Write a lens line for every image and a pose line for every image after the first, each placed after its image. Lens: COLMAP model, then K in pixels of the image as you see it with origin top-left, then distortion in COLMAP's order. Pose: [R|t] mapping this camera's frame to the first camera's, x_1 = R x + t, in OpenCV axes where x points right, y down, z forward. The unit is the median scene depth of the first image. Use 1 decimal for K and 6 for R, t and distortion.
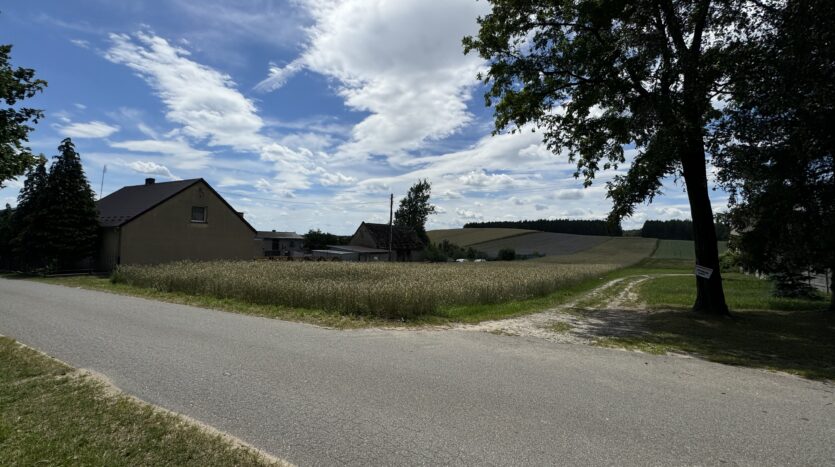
lens RADIAL K [[340.1, 0, 421.5], [0, 340.1, 211.9], [0, 0, 1]] dist [-0.006390, 0.001629]
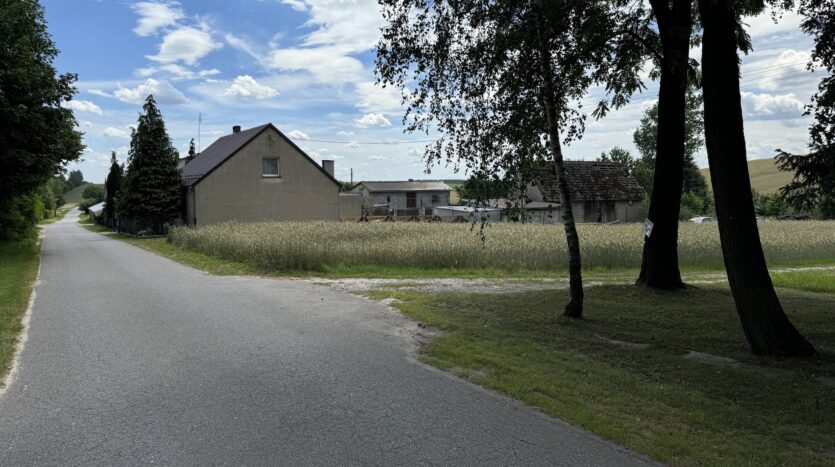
lens RADIAL K [[582.6, 0, 413.5], [0, 582.6, 228.6], [0, 0, 1]] dist [-0.011412, -0.002137]
pose [[0.877705, 0.000178, -0.479201, 0.344408], [0.072652, 0.988391, 0.133437, -0.008908], [0.473662, -0.151933, 0.867503, -0.109838]]
